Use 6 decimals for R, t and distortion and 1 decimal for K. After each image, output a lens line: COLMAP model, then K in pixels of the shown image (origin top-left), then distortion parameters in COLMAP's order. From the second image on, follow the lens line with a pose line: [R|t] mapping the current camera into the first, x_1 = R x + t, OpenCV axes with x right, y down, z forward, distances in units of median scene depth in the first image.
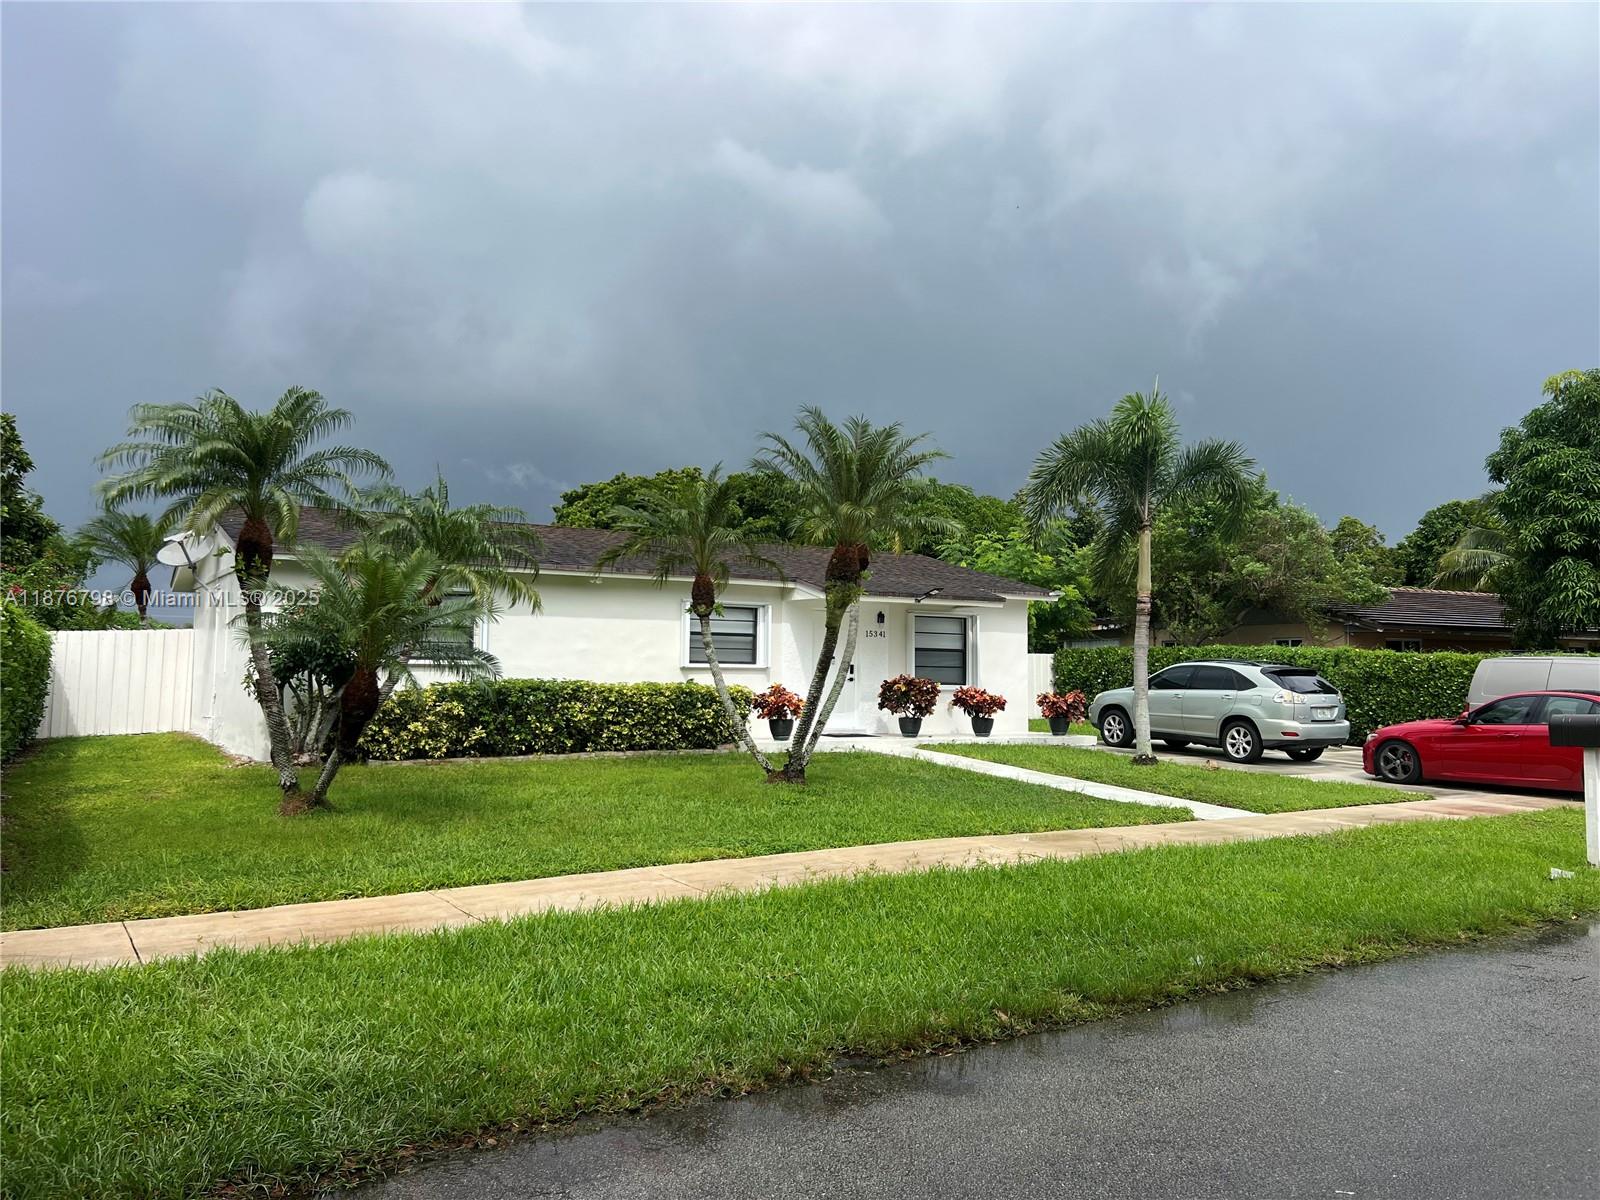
lens RADIAL K [[1217.7, 0, 798.2], [0, 1217.7, 559.4], [0, 0, 1]] dist [0.114791, -0.153914]
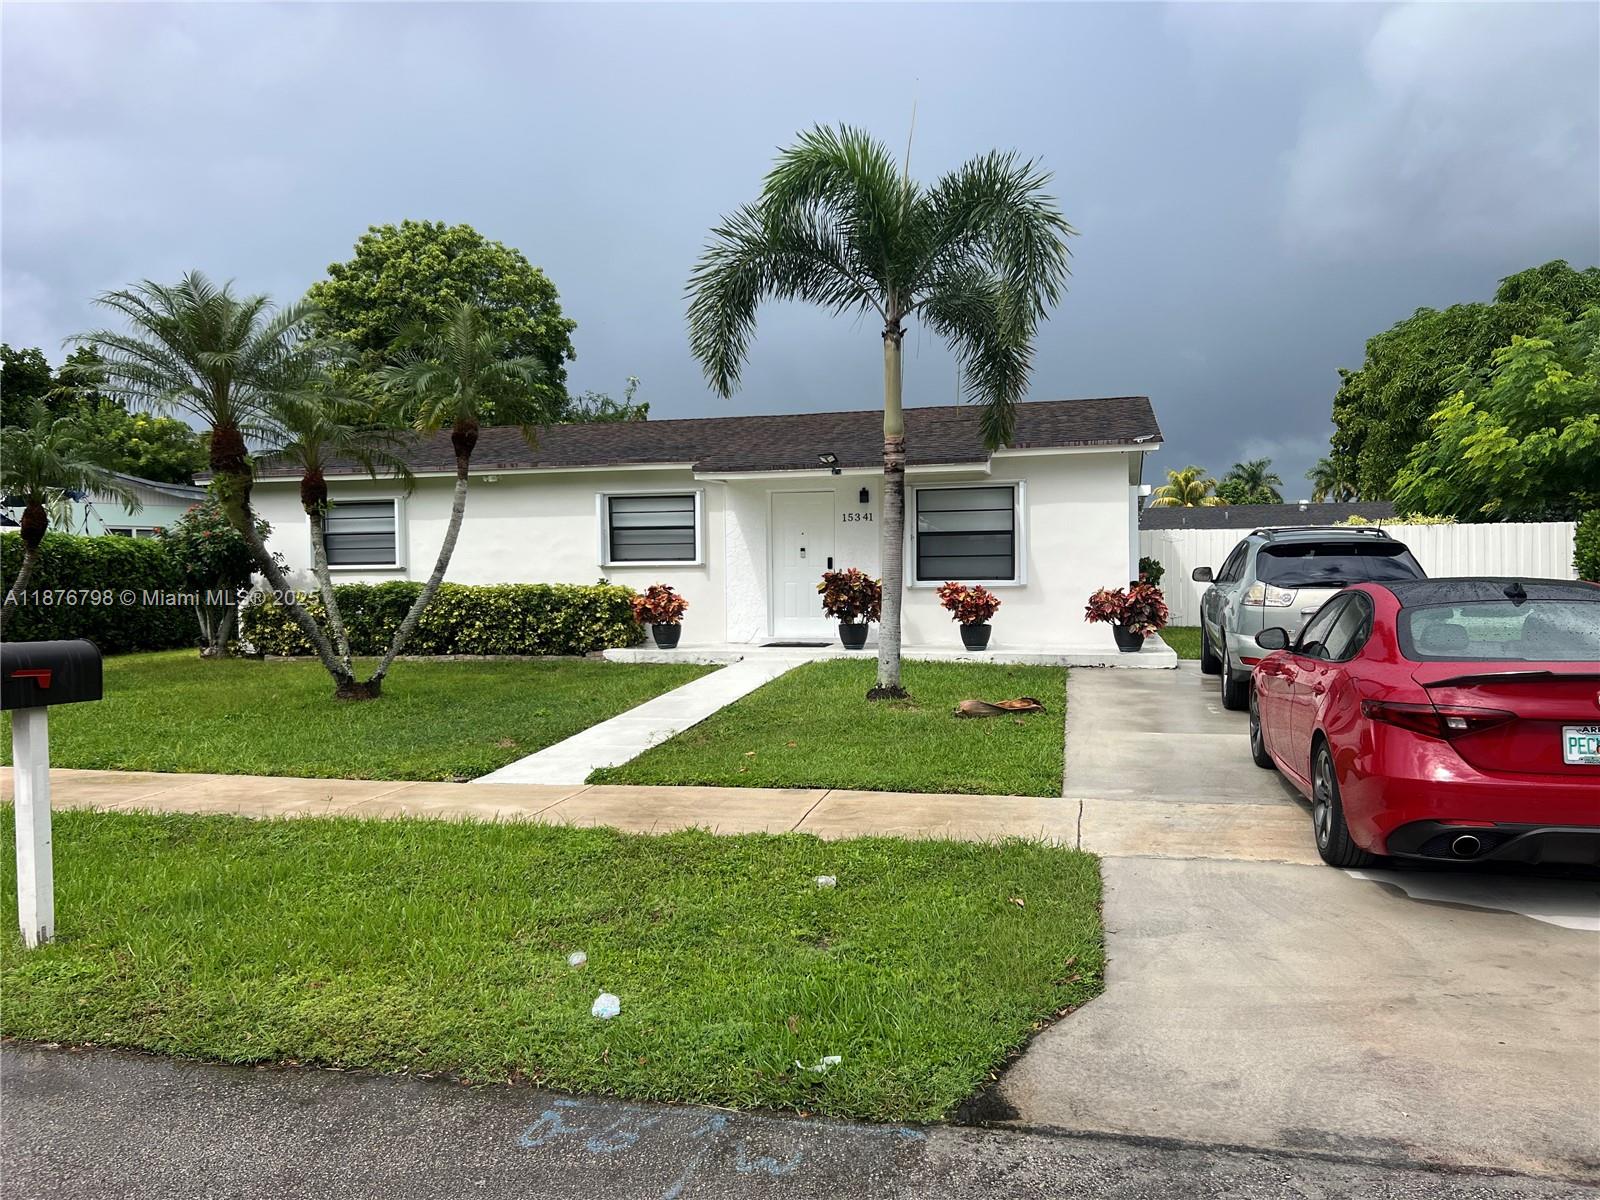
lens RADIAL K [[1207.4, 0, 791.7], [0, 1207.4, 601.5], [0, 0, 1]] dist [0.089199, -0.101700]
pose [[0.687647, -0.002430, -0.726041, 0.666266], [0.087552, 0.992975, 0.079599, 0.055451], [0.720747, -0.118303, 0.683029, 0.487828]]
